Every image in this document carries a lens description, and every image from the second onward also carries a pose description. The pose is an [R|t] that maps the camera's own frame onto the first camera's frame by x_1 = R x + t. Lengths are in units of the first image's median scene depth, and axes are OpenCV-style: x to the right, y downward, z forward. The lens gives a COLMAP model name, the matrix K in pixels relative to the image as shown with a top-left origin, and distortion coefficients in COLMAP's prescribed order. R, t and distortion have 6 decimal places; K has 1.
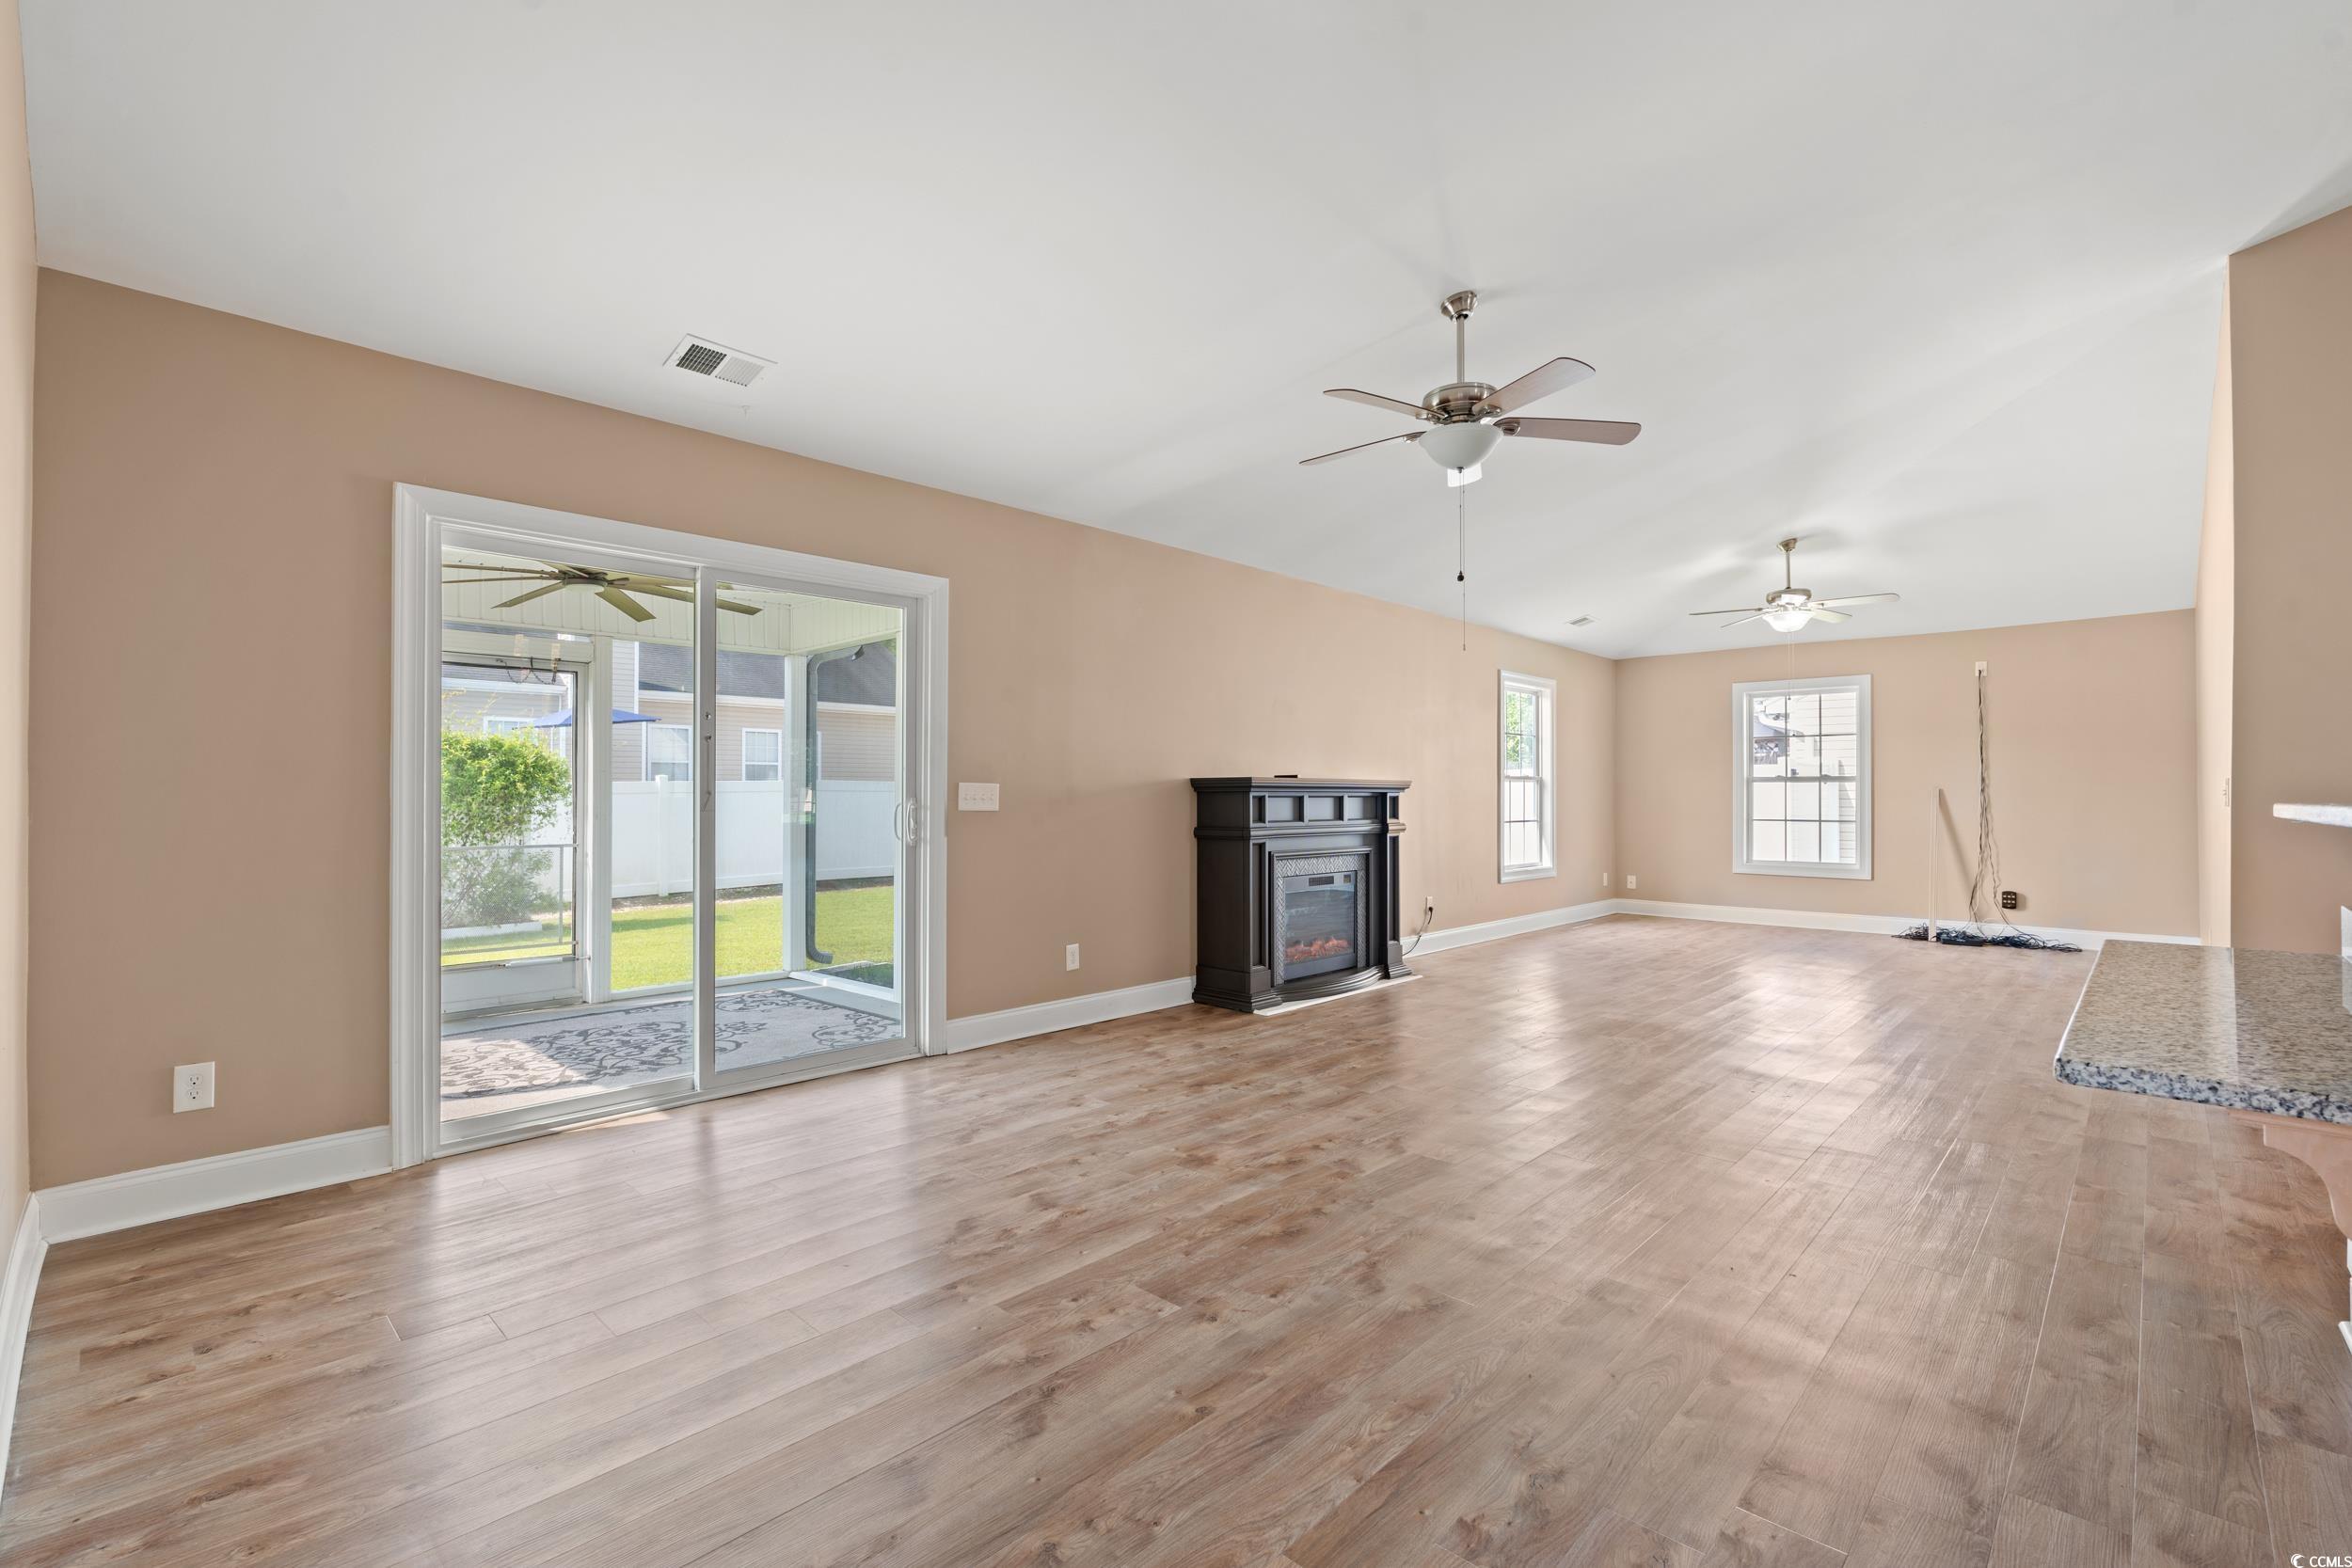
lens RADIAL K [[1046.0, 0, 1159.0], [0, 1046.0, 775.1], [0, 0, 1]] dist [-0.000731, 0.000067]
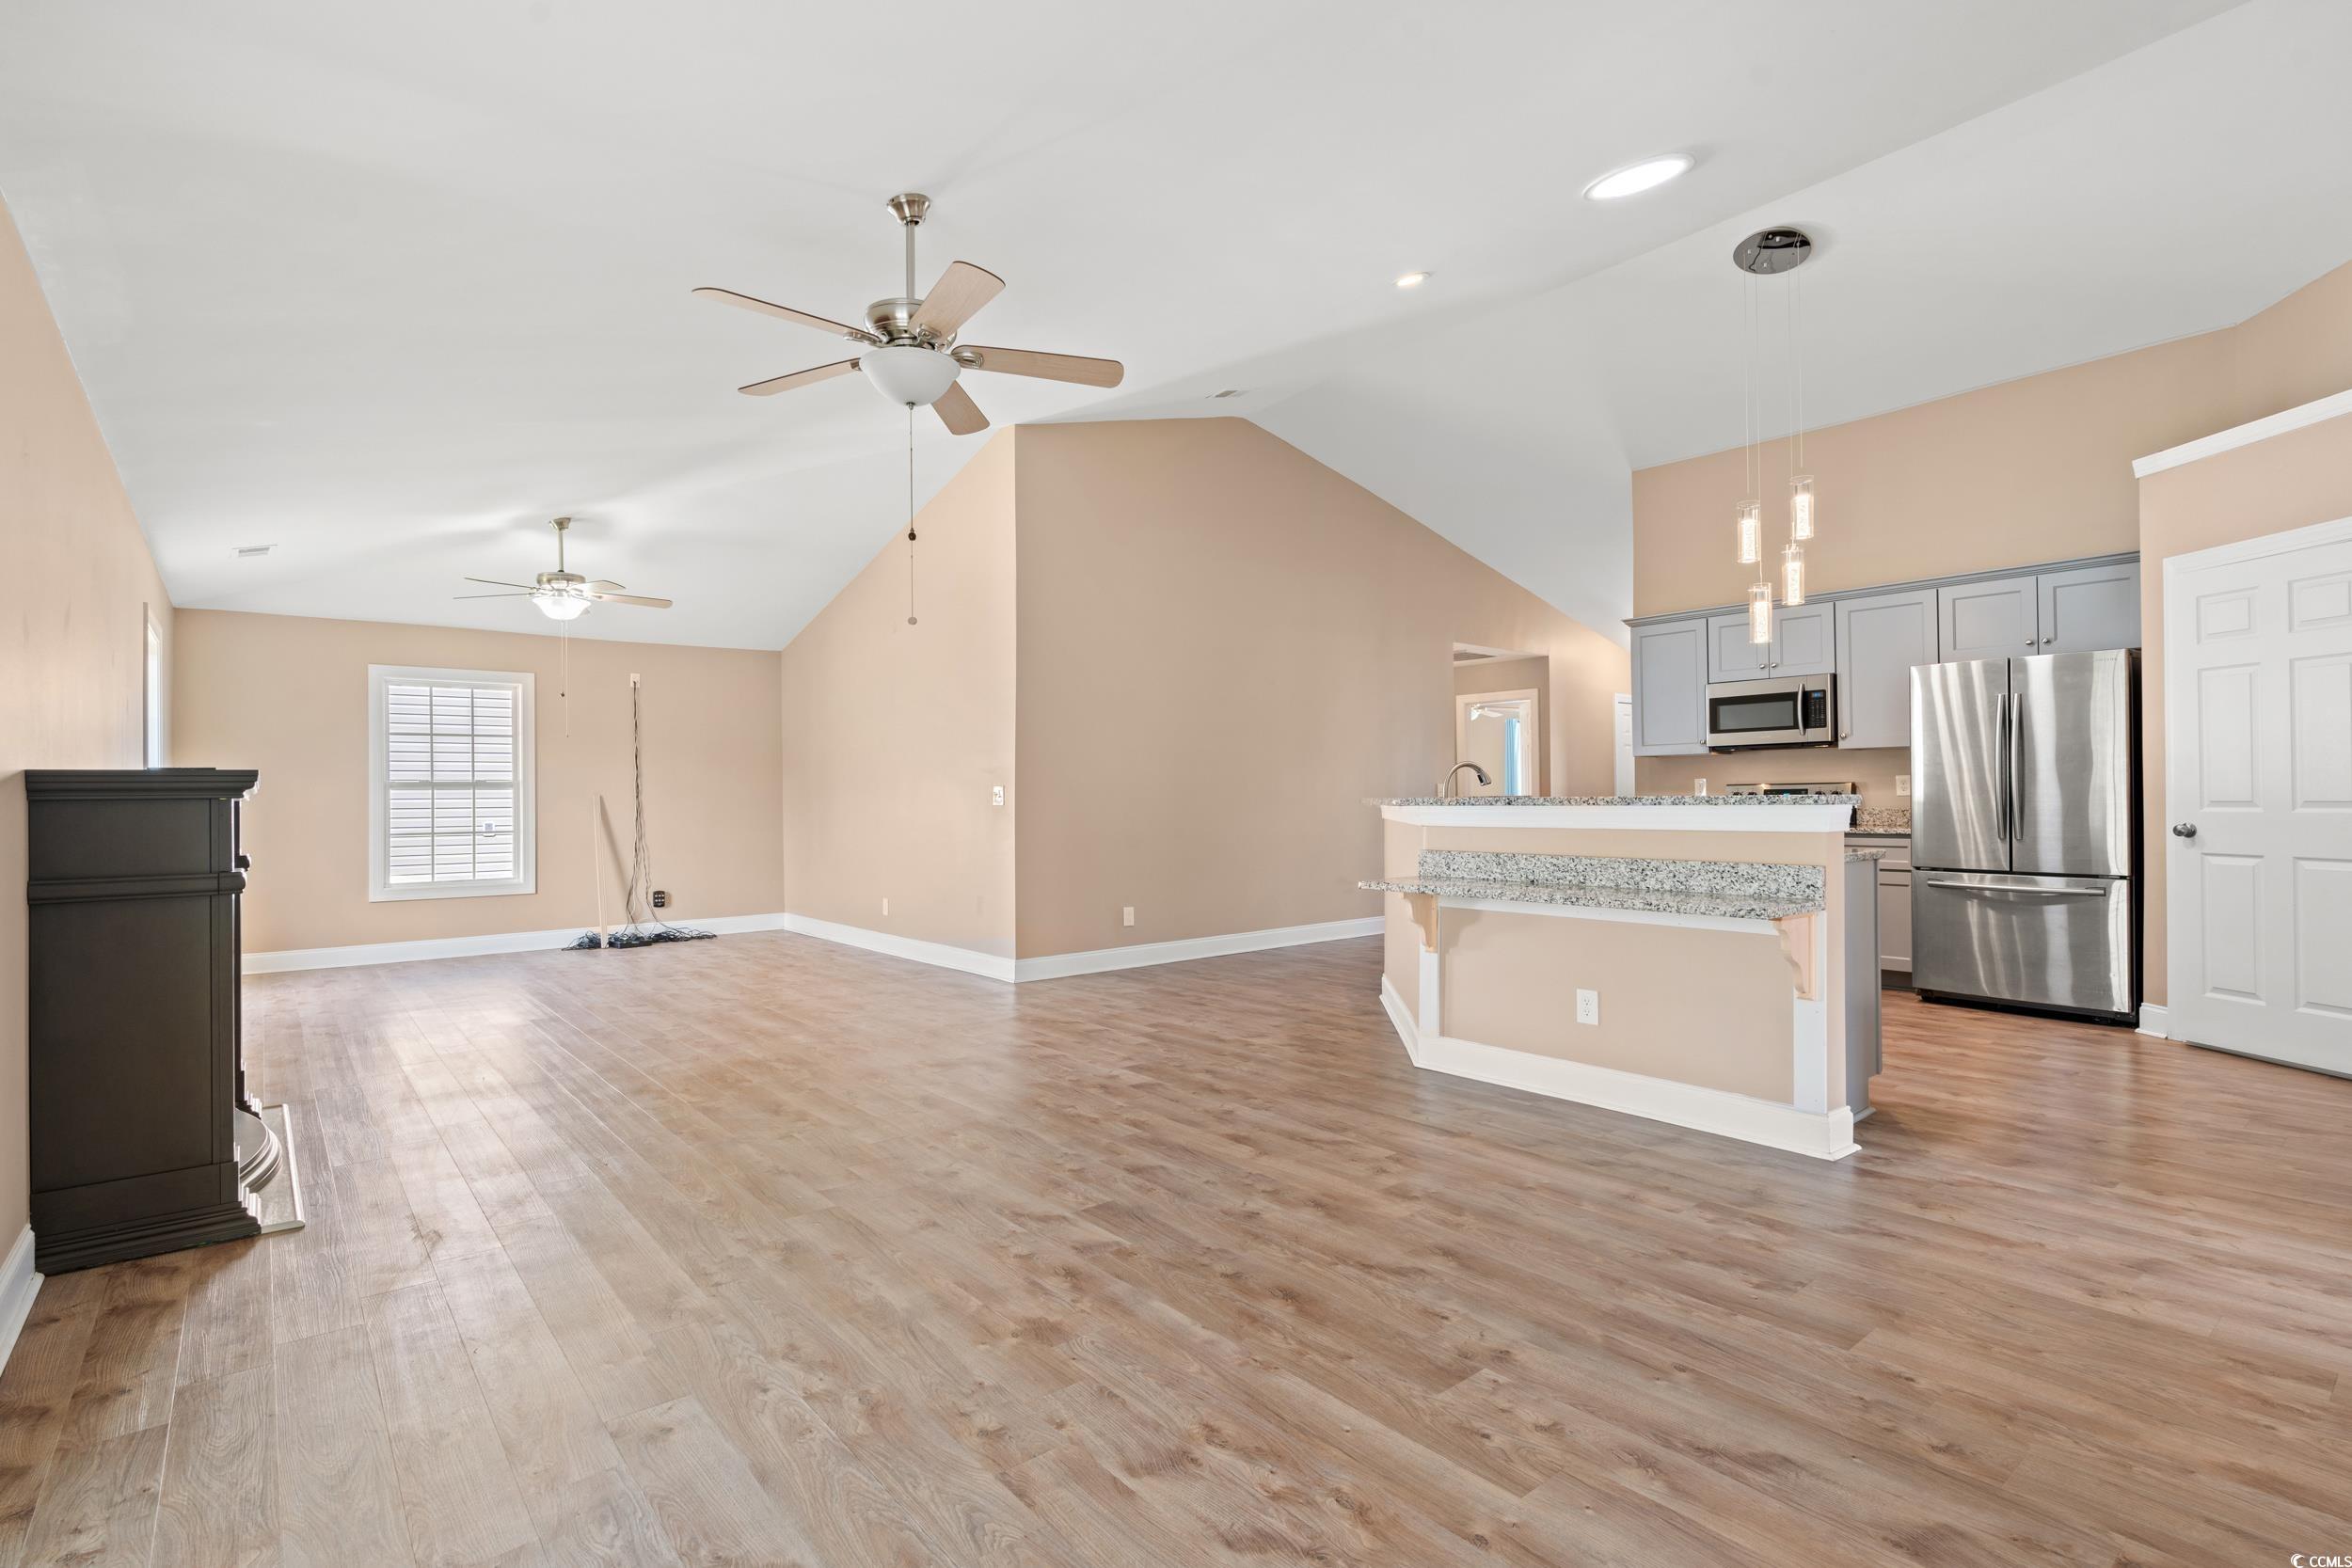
lens RADIAL K [[1115.5, 0, 1209.5], [0, 1115.5, 780.5], [0, 0, 1]] dist [-0.003061, -0.000270]
pose [[0.097953, 0.011664, 0.995123, -0.387972], [-0.007627, 0.999911, -0.010970, 0.008585], [-0.995162, -0.006516, 0.098034, 0.466166]]
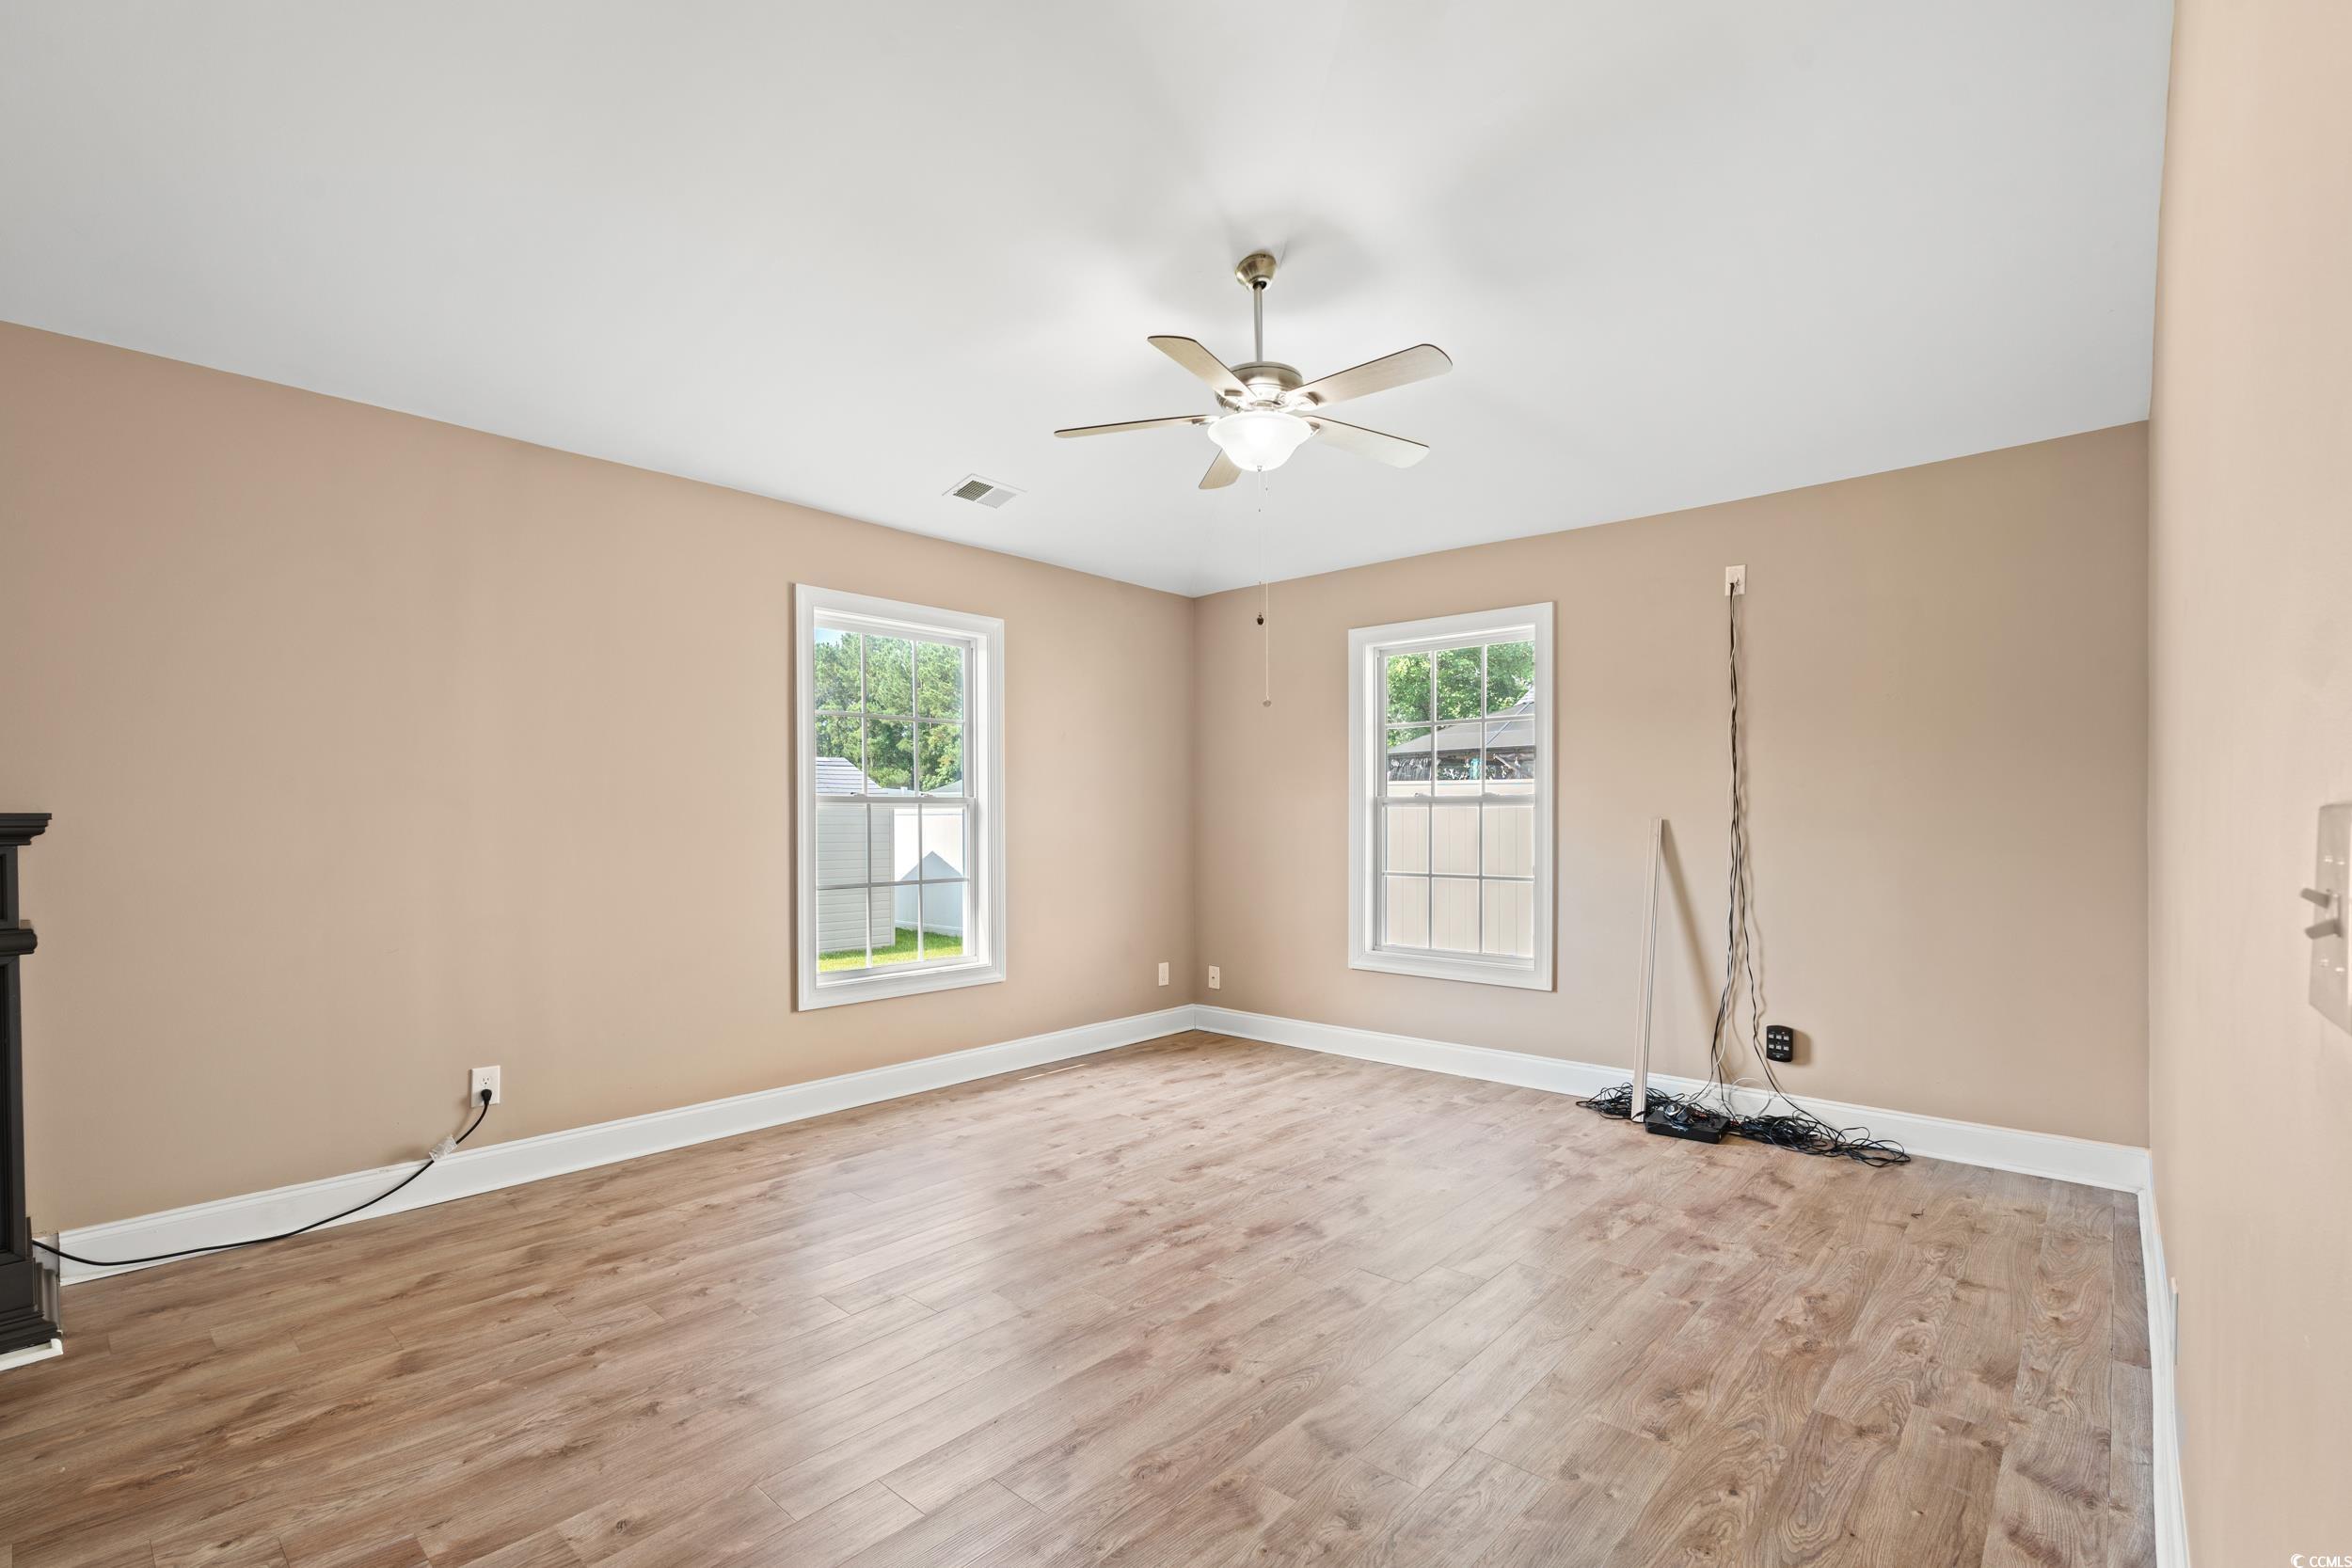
lens RADIAL K [[1035.3, 0, 1173.8], [0, 1035.3, 806.5], [0, 0, 1]] dist [-0.004747, 0.000096]
pose [[0.999517, -0.002517, 0.030976, 0.729589], [0.002258, 0.999962, 0.008414, 0.002624], [-0.030996, -0.008340, 0.999485, 0.742060]]
